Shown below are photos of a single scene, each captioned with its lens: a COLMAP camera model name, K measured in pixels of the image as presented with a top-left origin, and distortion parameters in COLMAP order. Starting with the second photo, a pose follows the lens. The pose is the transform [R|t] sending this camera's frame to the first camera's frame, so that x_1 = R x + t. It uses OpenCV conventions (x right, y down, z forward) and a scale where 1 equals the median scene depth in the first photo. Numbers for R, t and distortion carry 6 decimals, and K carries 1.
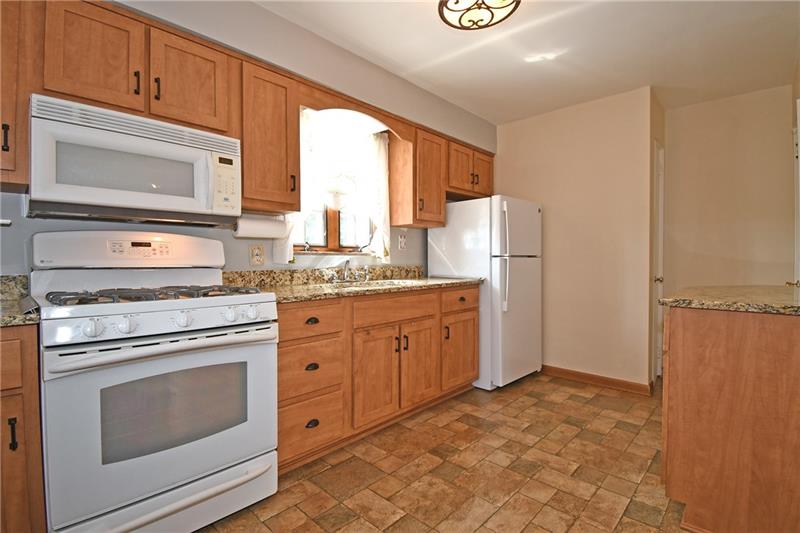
lens RADIAL K [[378.1, 0, 400.0], [0, 378.1, 266.5], [0, 0, 1]] dist [-0.003916, -0.001233]
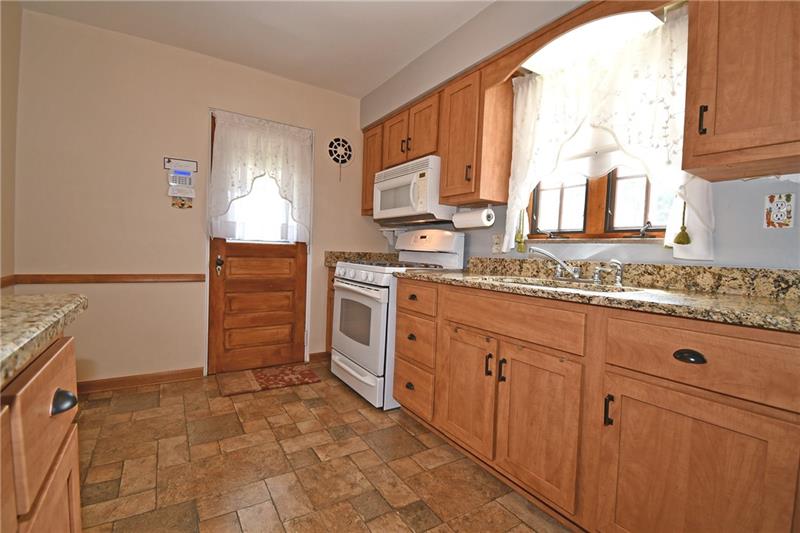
lens RADIAL K [[356.6, 0, 396.3], [0, 356.6, 264.7], [0, 0, 1]] dist [0.018212, -0.022726]
pose [[-0.234592, 0.032118, -0.971563, 0.702427], [-0.054181, 0.997468, 0.046057, -0.002204], [0.970583, 0.063445, -0.232258, 1.007369]]
